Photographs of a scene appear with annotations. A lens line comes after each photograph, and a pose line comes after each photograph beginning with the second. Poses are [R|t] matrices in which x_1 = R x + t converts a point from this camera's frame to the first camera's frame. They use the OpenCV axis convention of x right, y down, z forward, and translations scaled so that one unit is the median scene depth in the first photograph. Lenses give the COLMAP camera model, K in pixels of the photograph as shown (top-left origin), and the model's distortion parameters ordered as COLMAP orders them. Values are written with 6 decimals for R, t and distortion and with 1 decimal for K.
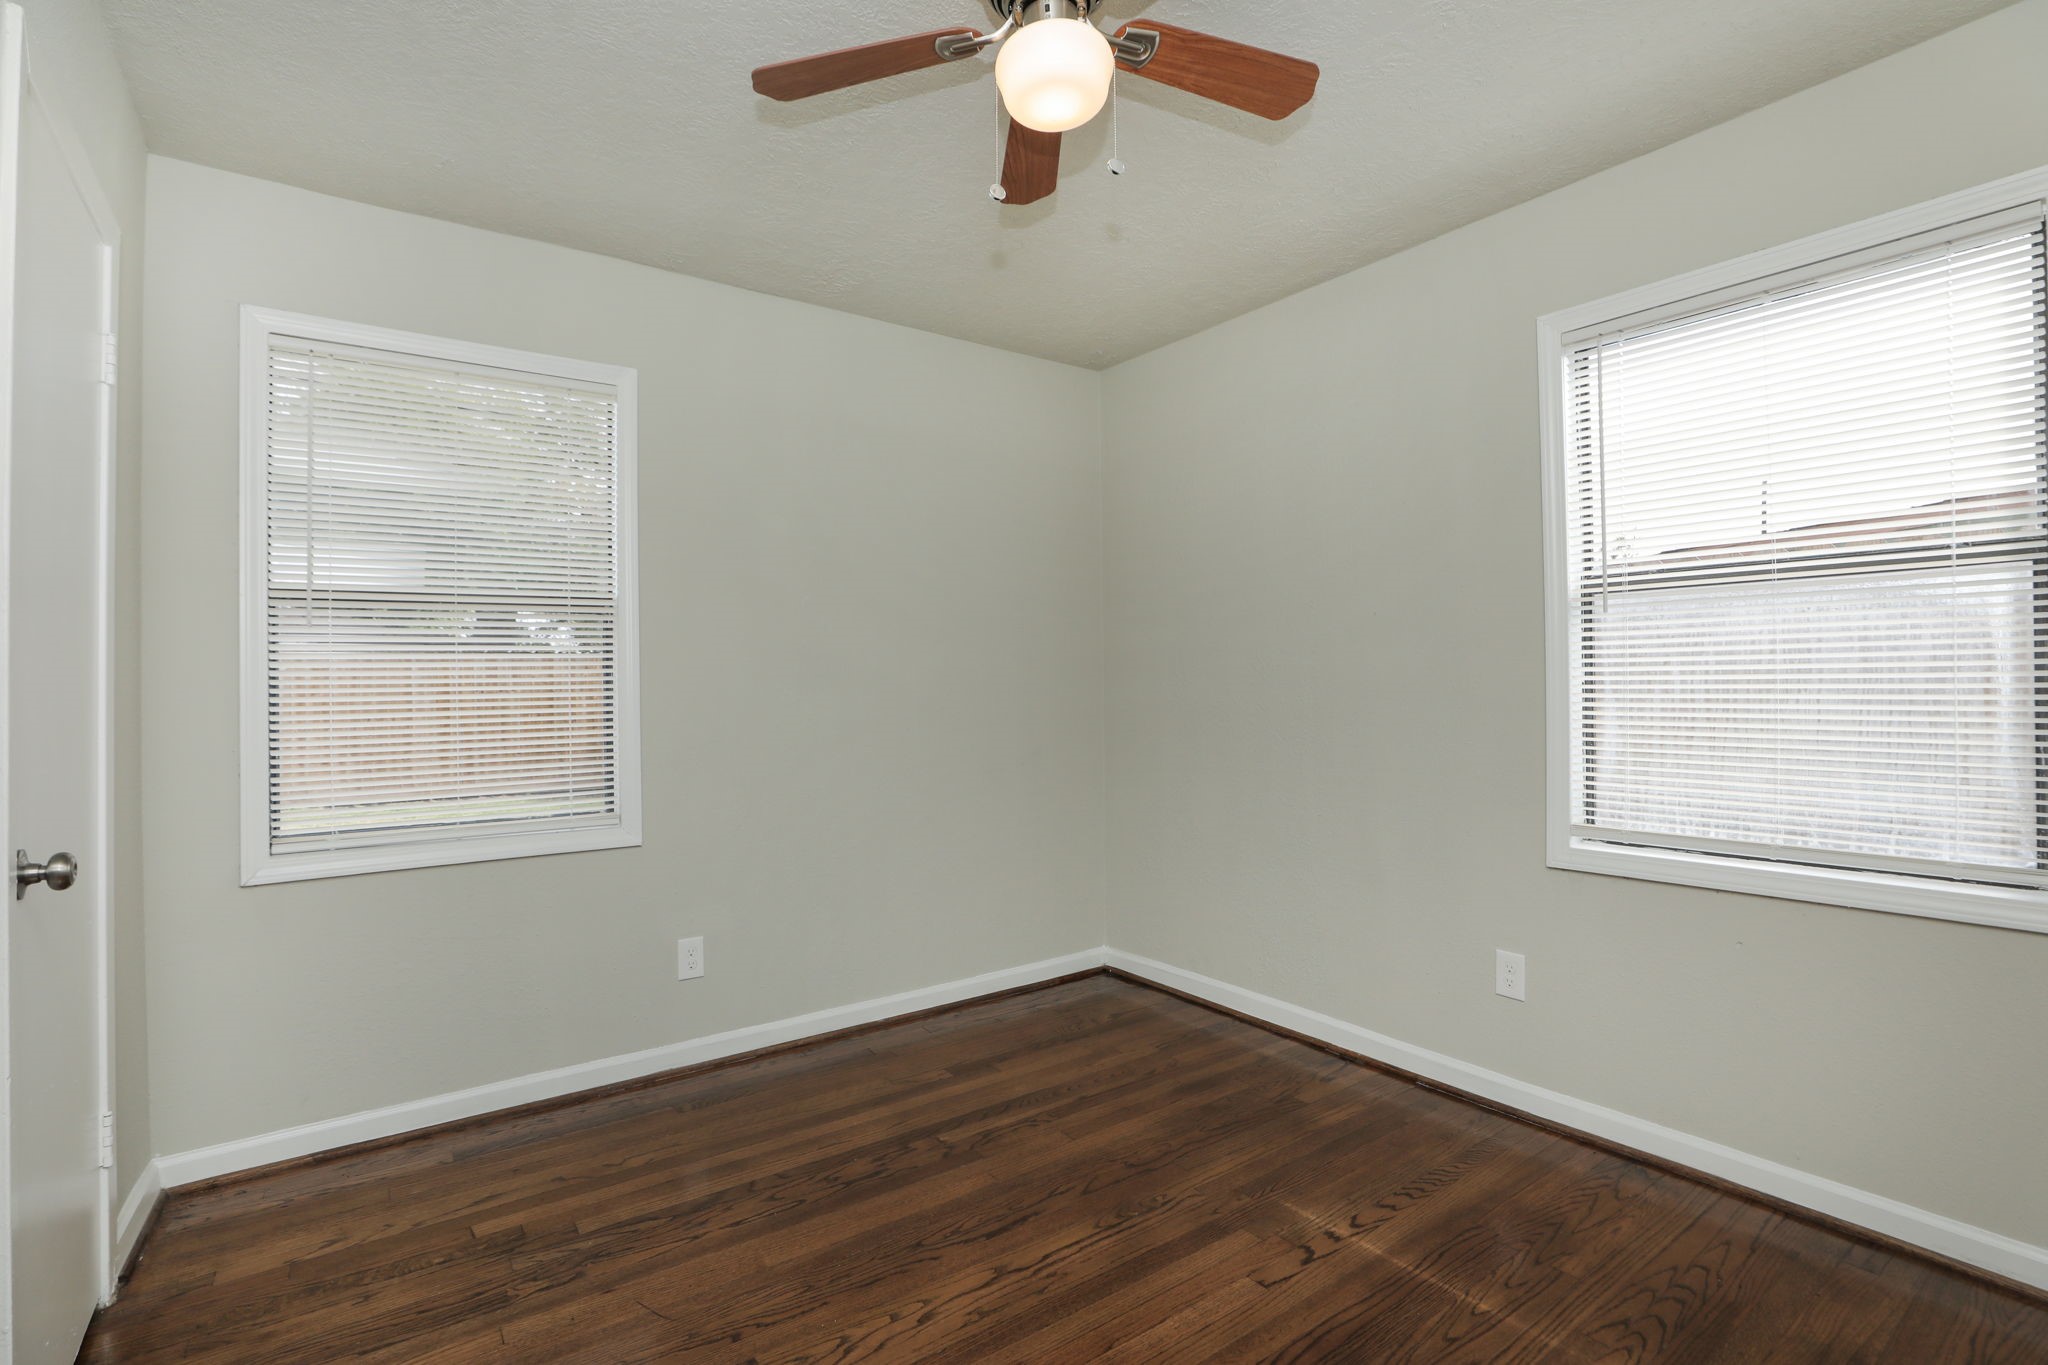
lens RADIAL K [[973.5, 0, 1013.9], [0, 973.5, 658.5], [0, 0, 1]] dist [-0.035301, 0.015569]
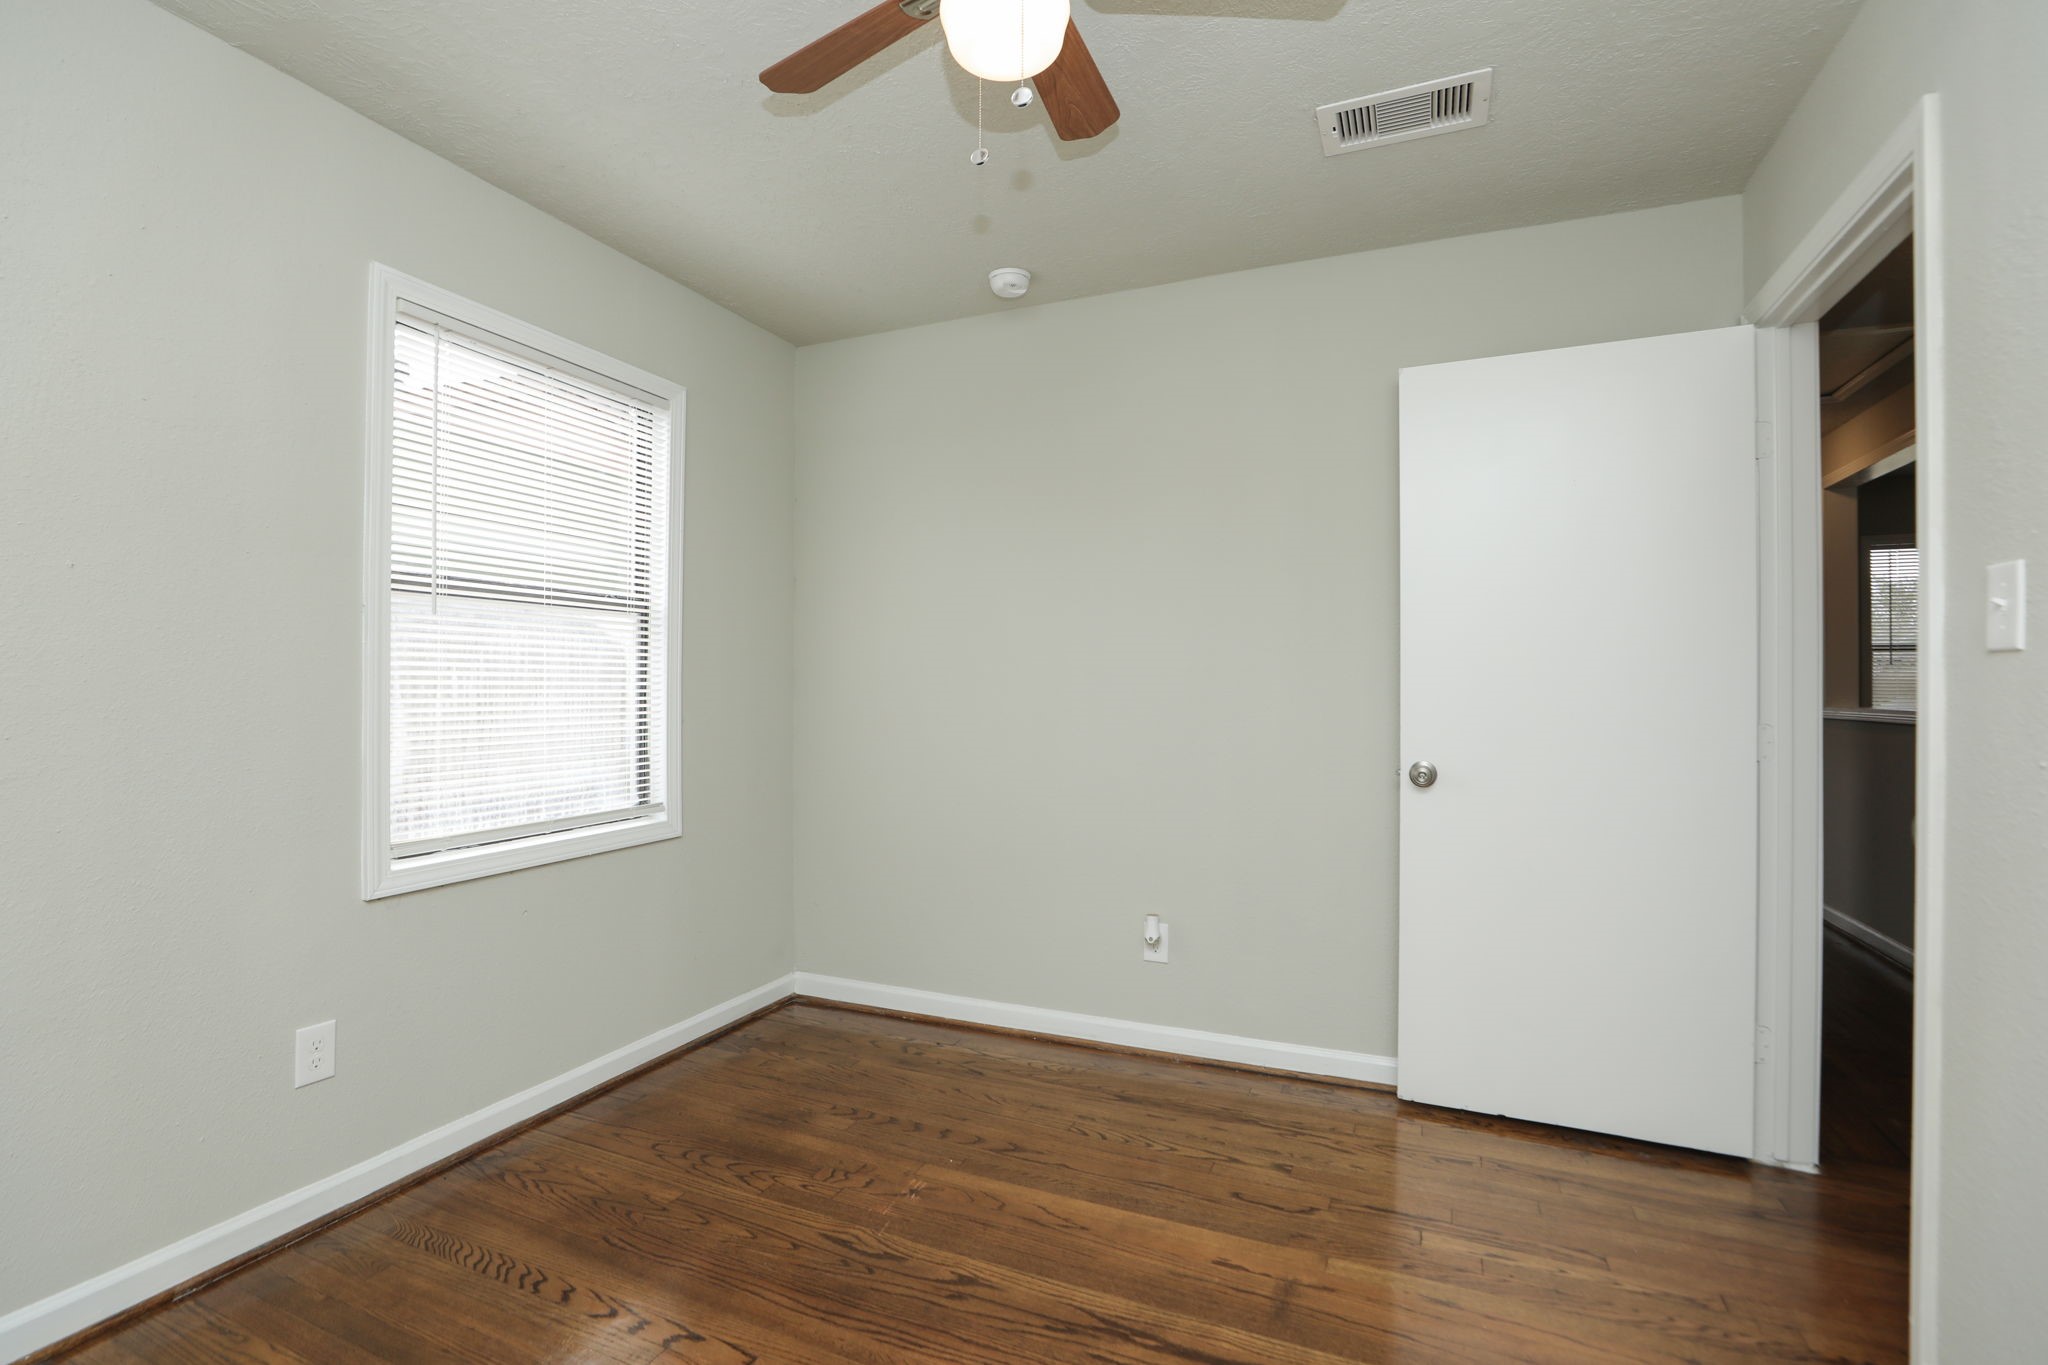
lens RADIAL K [[930.5, 0, 1019.7], [0, 930.5, 685.7], [0, 0, 1]] dist [-0.043714, 0.013805]
pose [[-0.506946, 0.005359, 0.861961, -0.494670], [-0.024026, 0.999504, -0.020345, 0.029942], [-0.861643, -0.031023, -0.506566, 1.025055]]
